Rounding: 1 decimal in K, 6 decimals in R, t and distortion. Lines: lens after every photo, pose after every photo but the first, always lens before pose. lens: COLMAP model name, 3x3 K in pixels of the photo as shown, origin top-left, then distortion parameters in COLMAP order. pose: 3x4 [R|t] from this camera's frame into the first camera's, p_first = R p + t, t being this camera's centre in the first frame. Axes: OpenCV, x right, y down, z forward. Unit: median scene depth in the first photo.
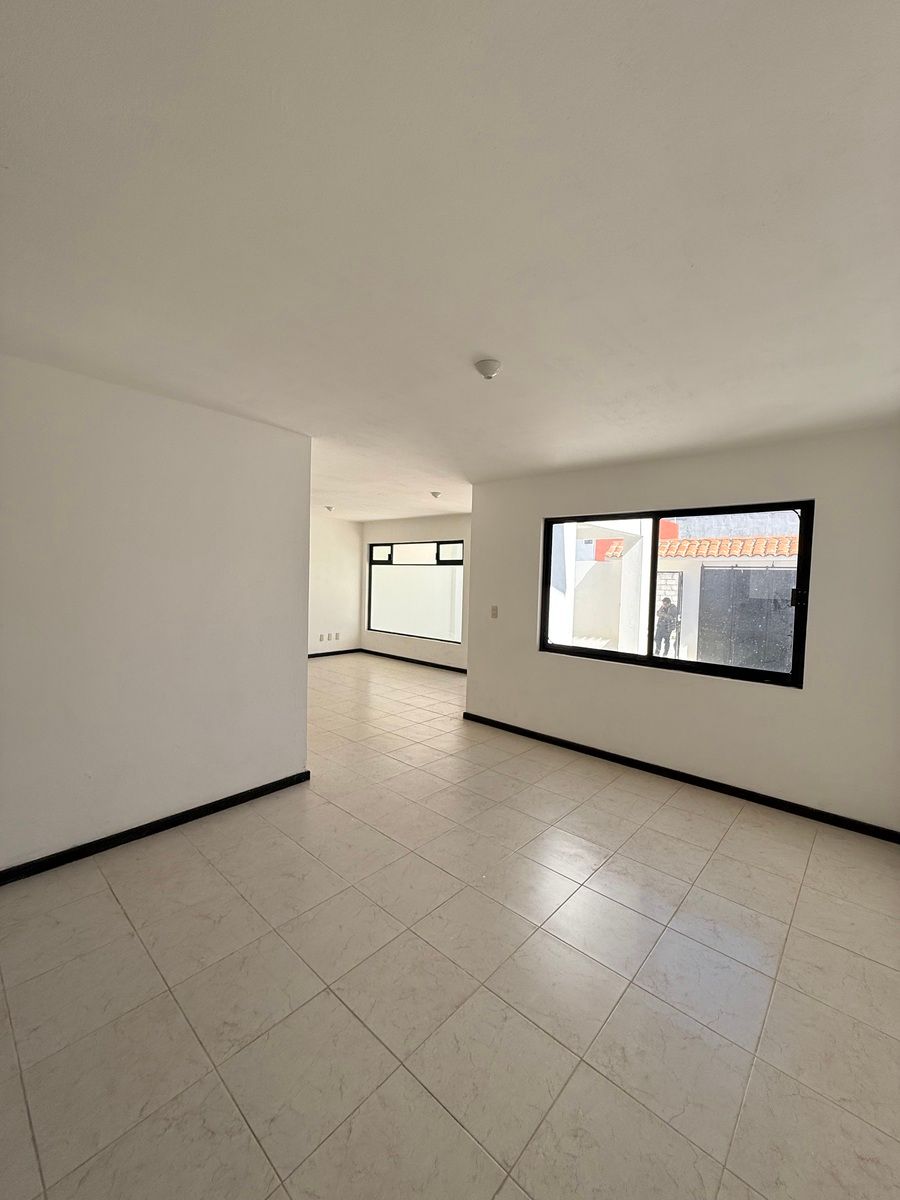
lens RADIAL K [[478.8, 0, 448.9], [0, 478.8, 598.6], [0, 0, 1]] dist [-0.000337, 0.000408]
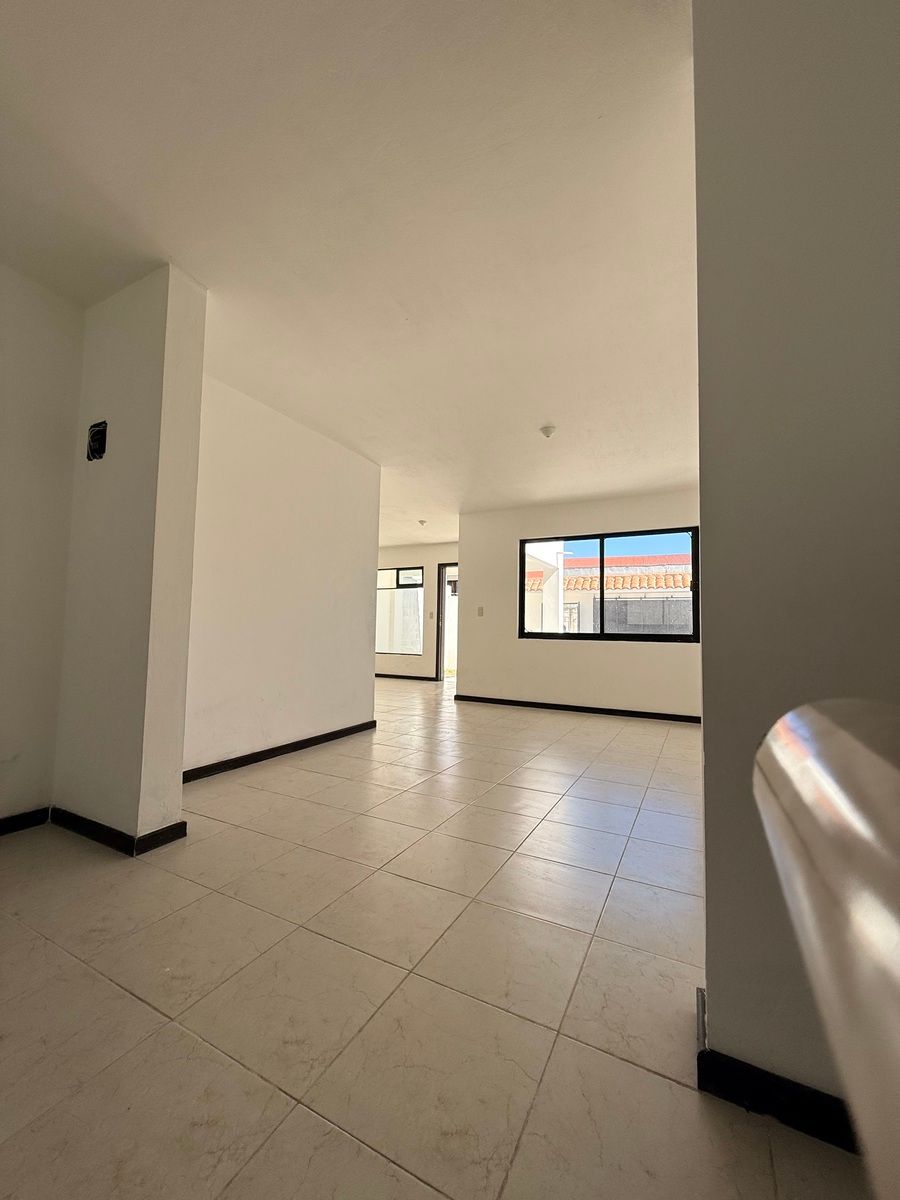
lens RADIAL K [[478.8, 0, 448.9], [0, 478.8, 598.6], [0, 0, 1]] dist [-0.000337, 0.000408]
pose [[0.969757, 0.006864, 0.243974, -0.290918], [0.019636, 0.994170, -0.106017, 0.124029], [-0.243279, 0.107602, 0.963969, -0.215172]]
